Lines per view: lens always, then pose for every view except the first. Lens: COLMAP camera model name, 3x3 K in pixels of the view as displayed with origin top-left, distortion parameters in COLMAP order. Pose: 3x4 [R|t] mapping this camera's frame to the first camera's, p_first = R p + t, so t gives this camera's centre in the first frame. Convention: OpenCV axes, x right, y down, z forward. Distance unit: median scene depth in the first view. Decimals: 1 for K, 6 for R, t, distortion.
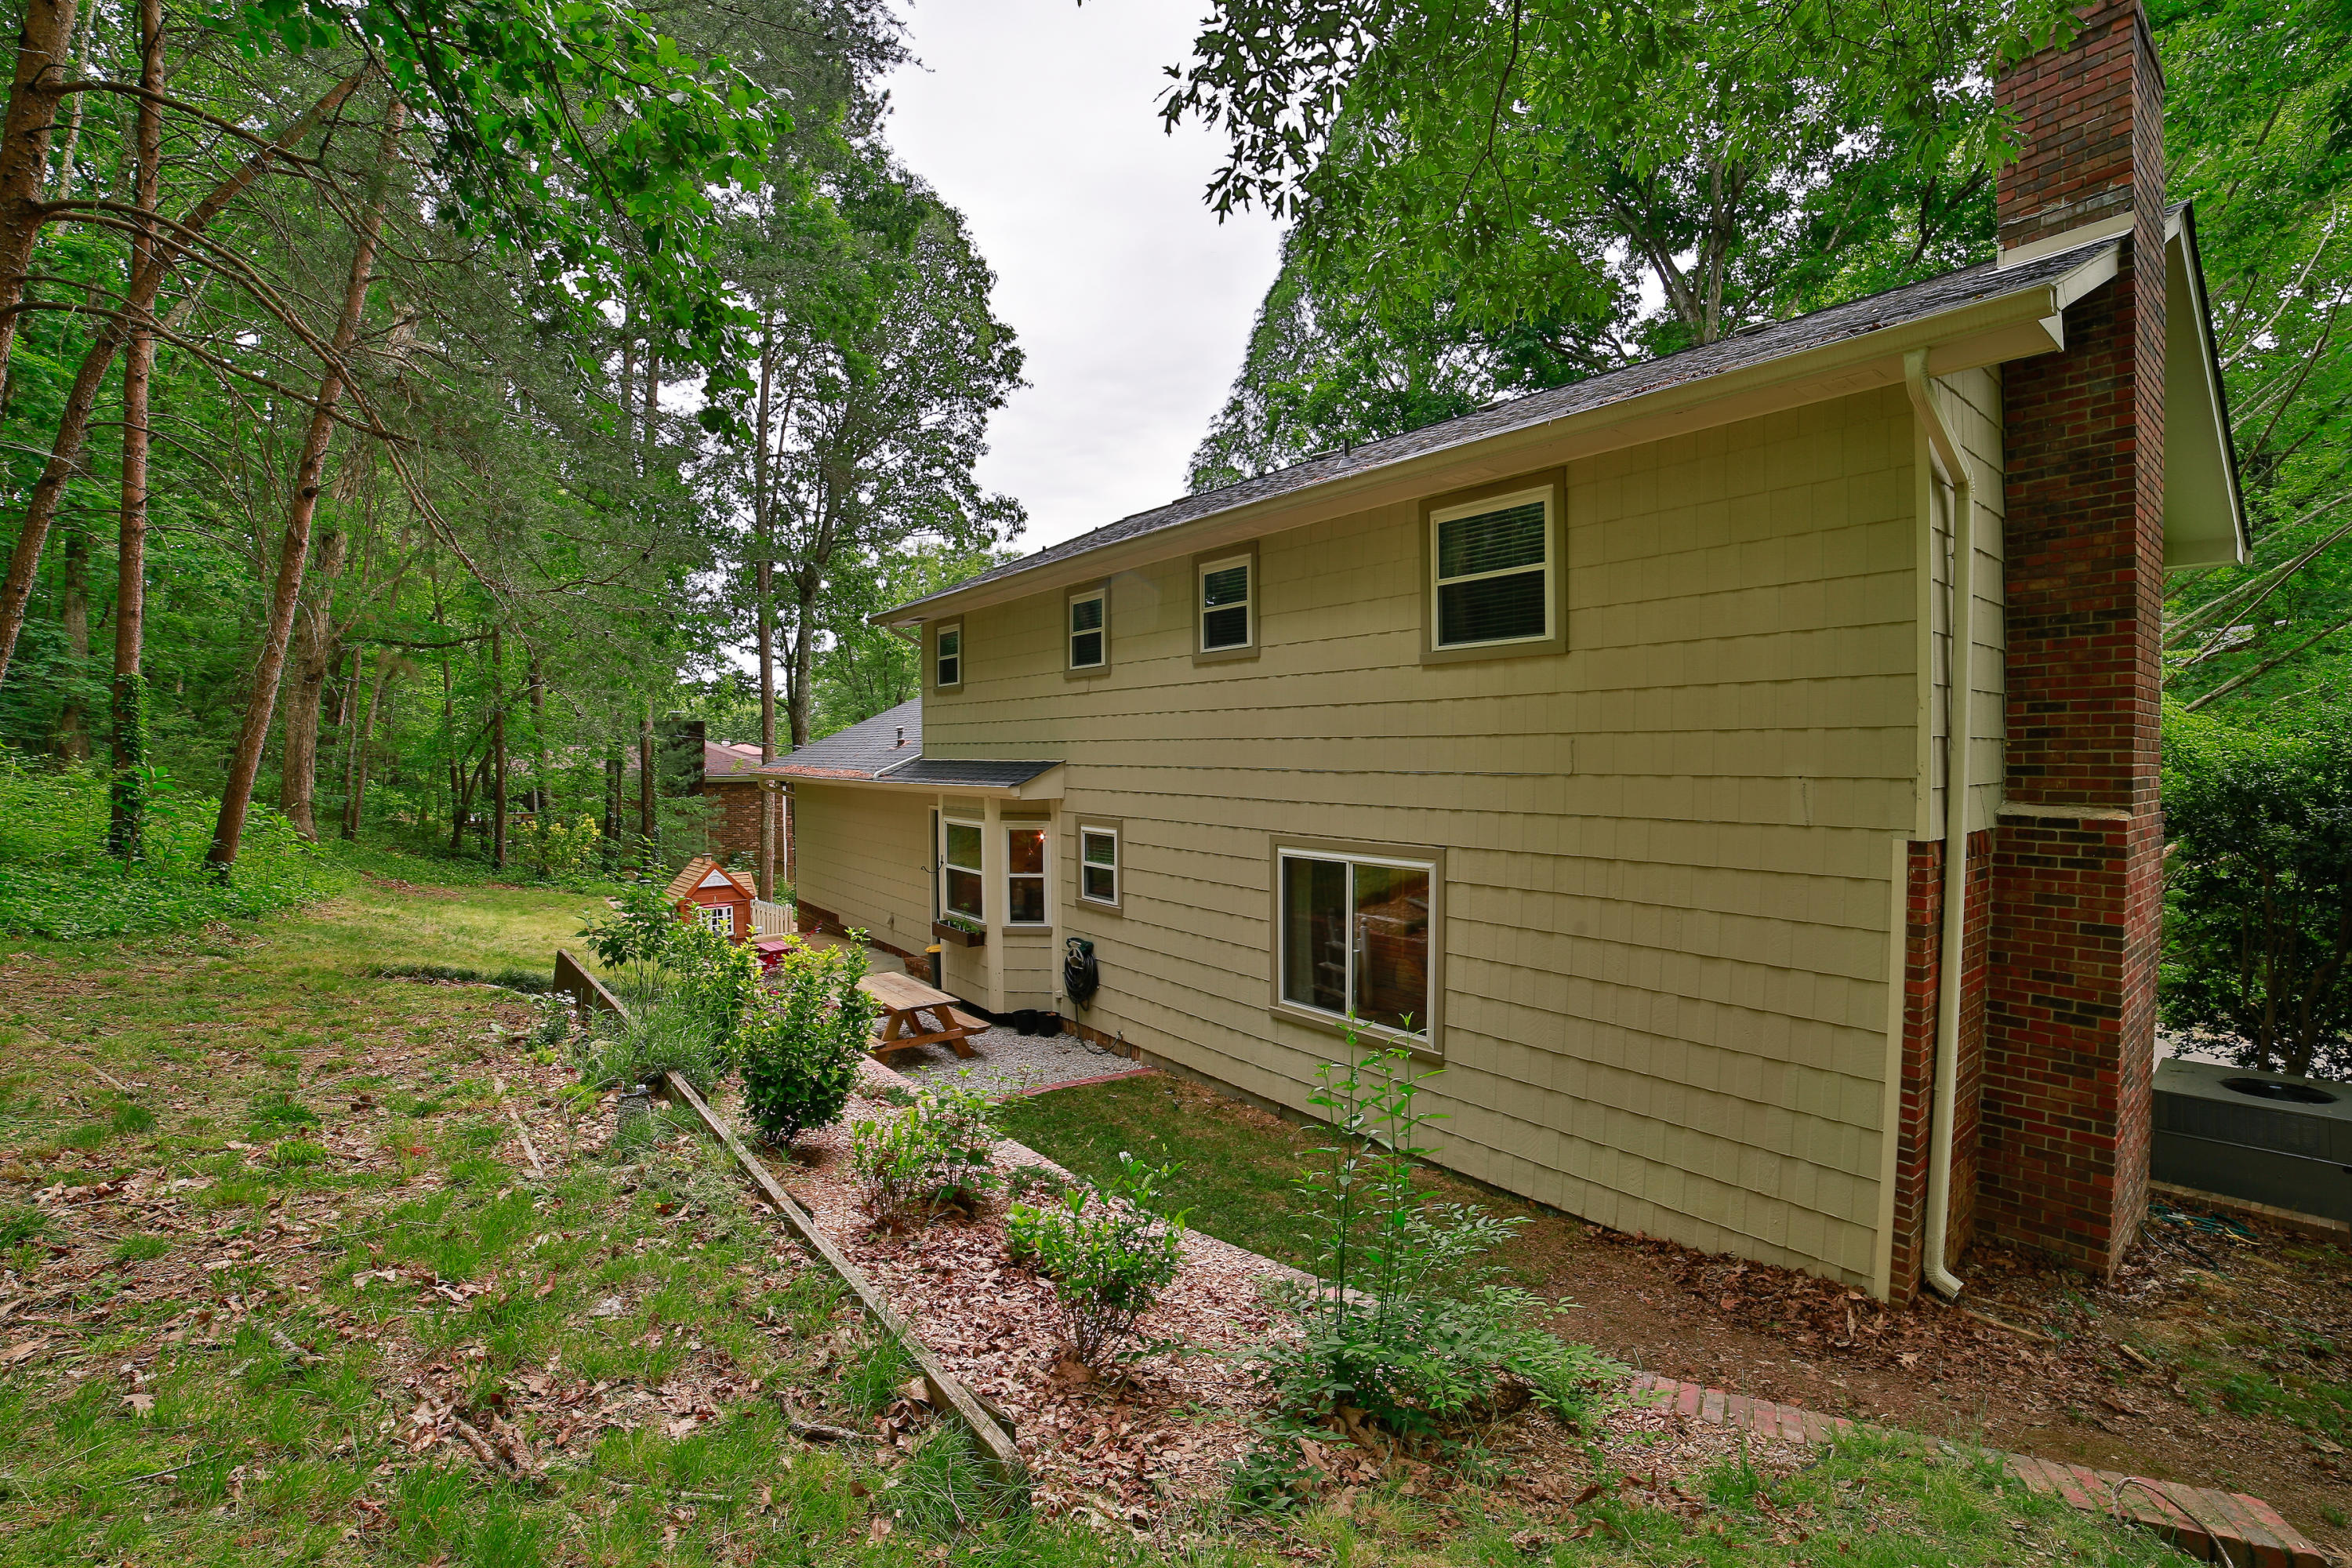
lens RADIAL K [[1000.3, 0, 1176.0], [0, 1000.3, 784.0], [0, 0, 1]] dist [-0.090333, 0.000028]
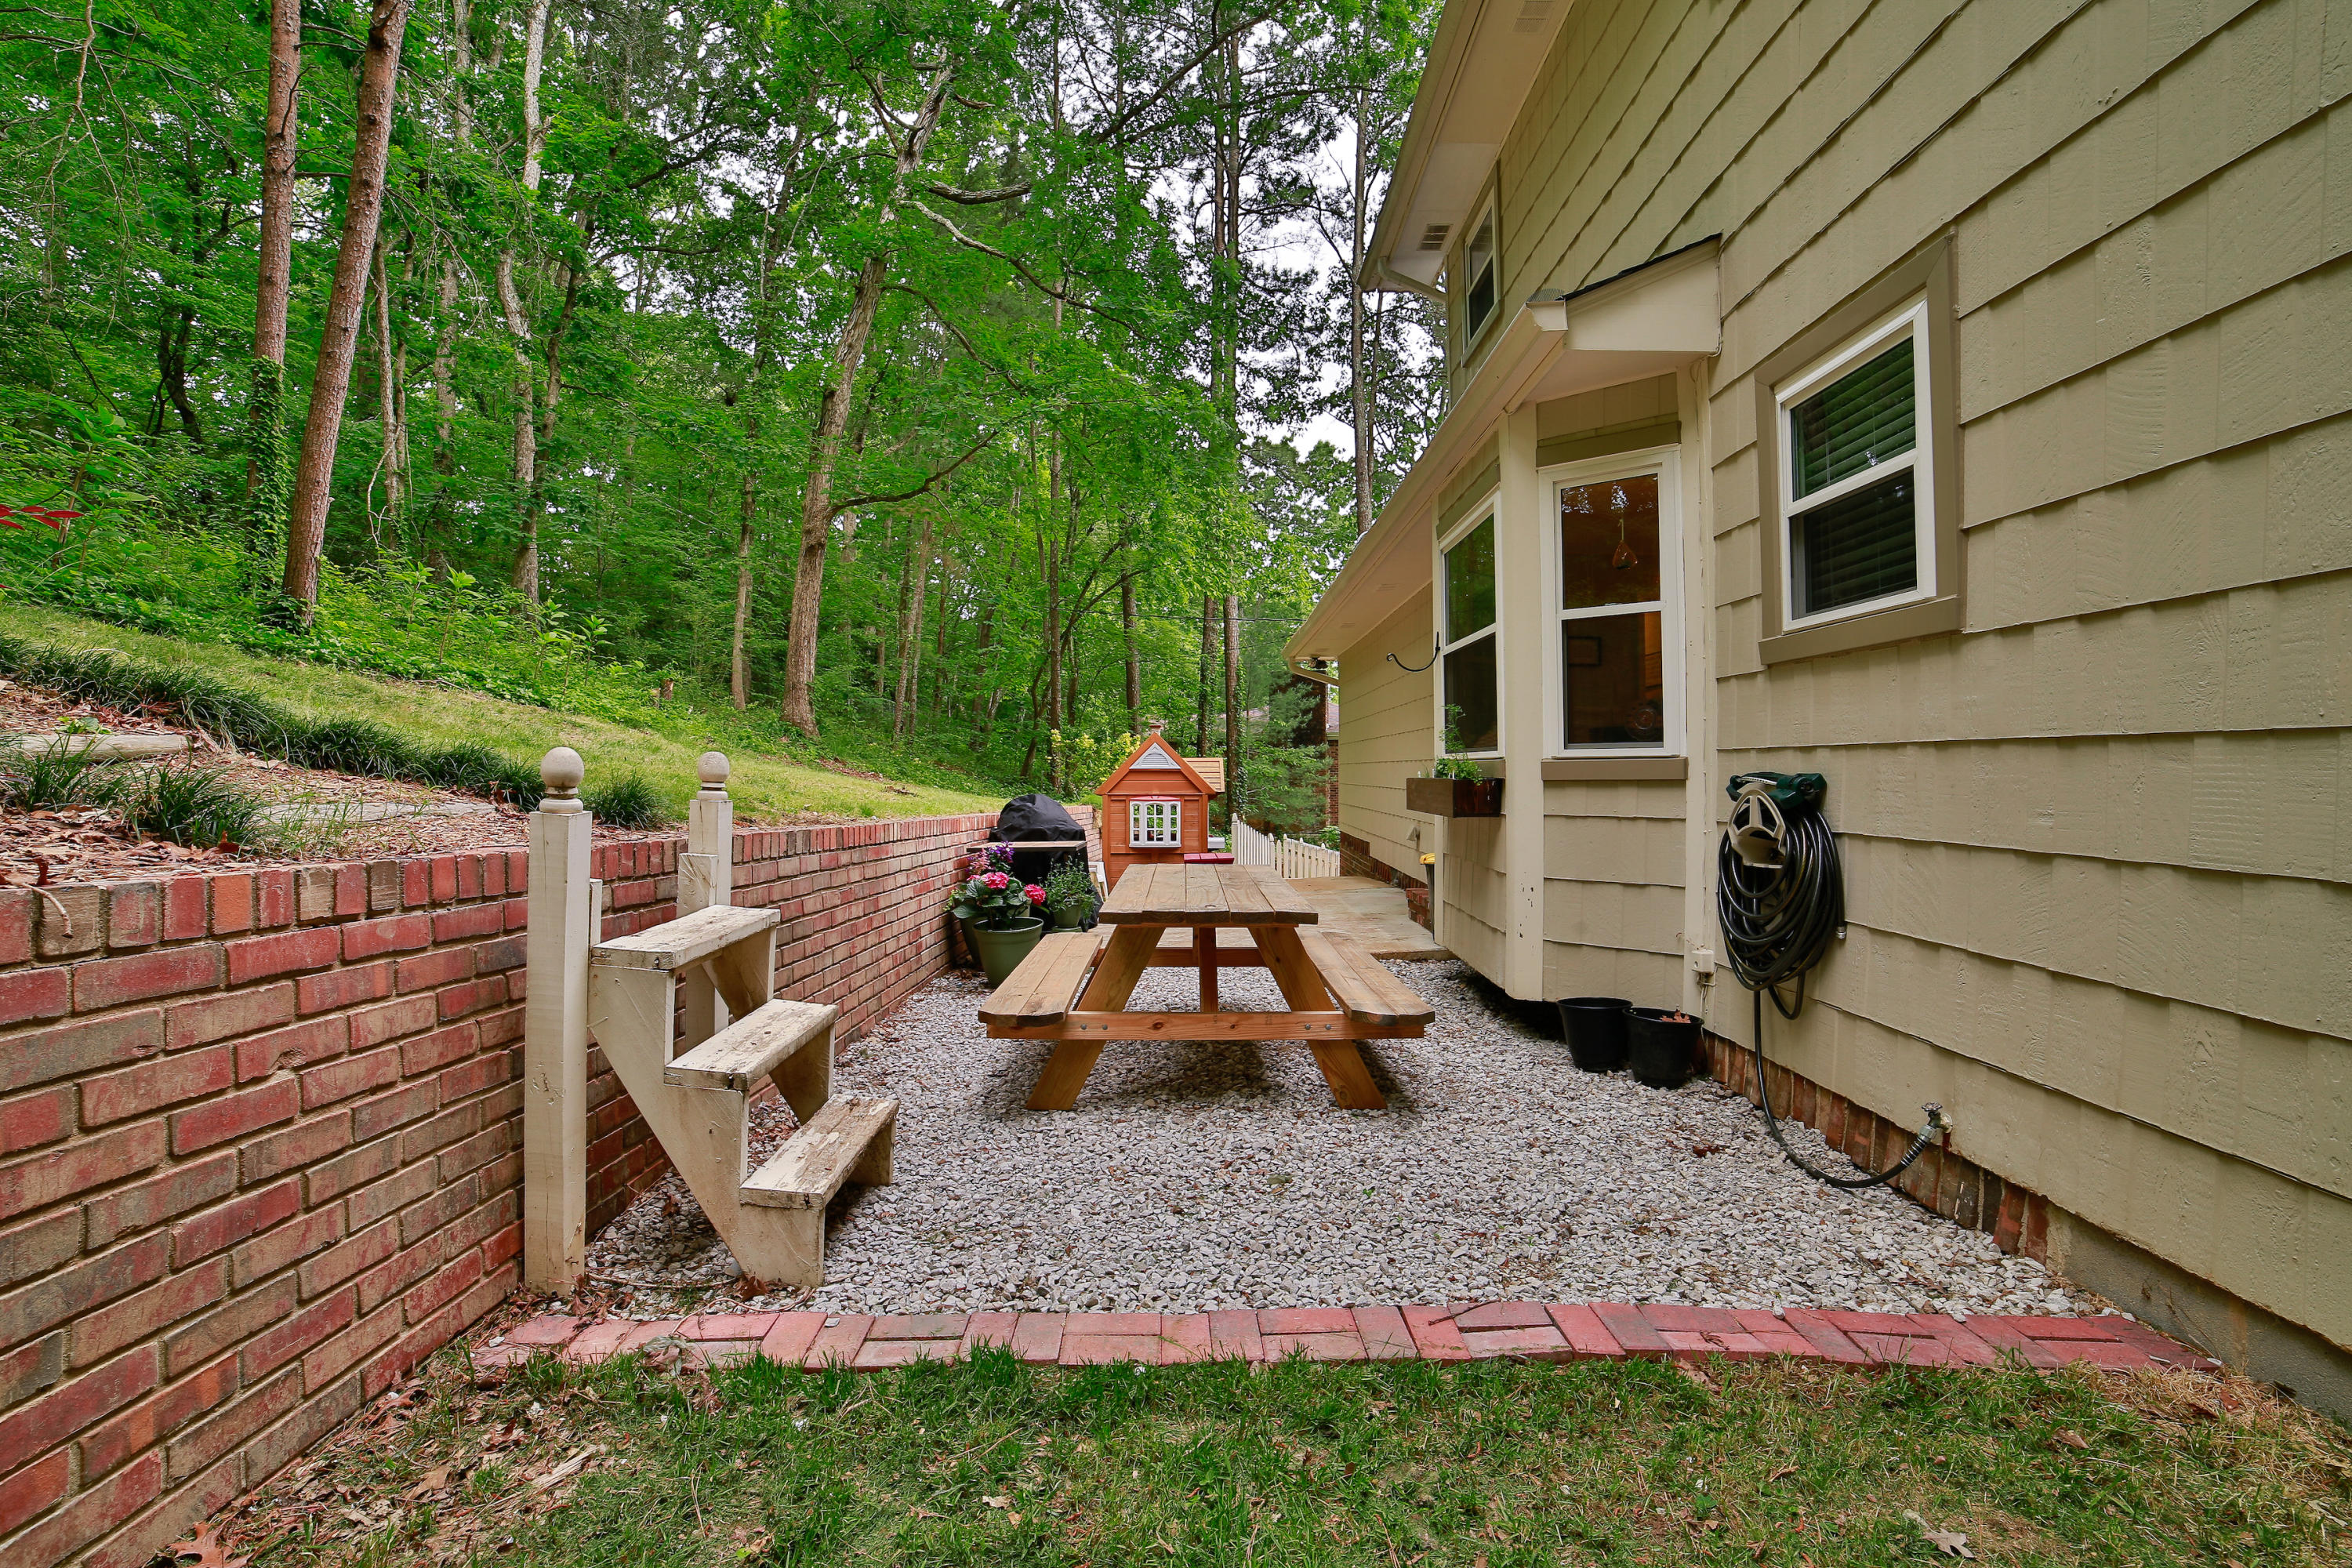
lens RADIAL K [[1006.1, 0, 1226.0], [0, 1006.1, 780.6], [0, 0, 1]] dist [-0.040320, -0.000006]
pose [[0.803268, 0.008860, -0.595552, -0.051399], [-0.024888, 0.999515, -0.018698, 0.168053], [0.595097, 0.029842, 0.803099, 0.666178]]
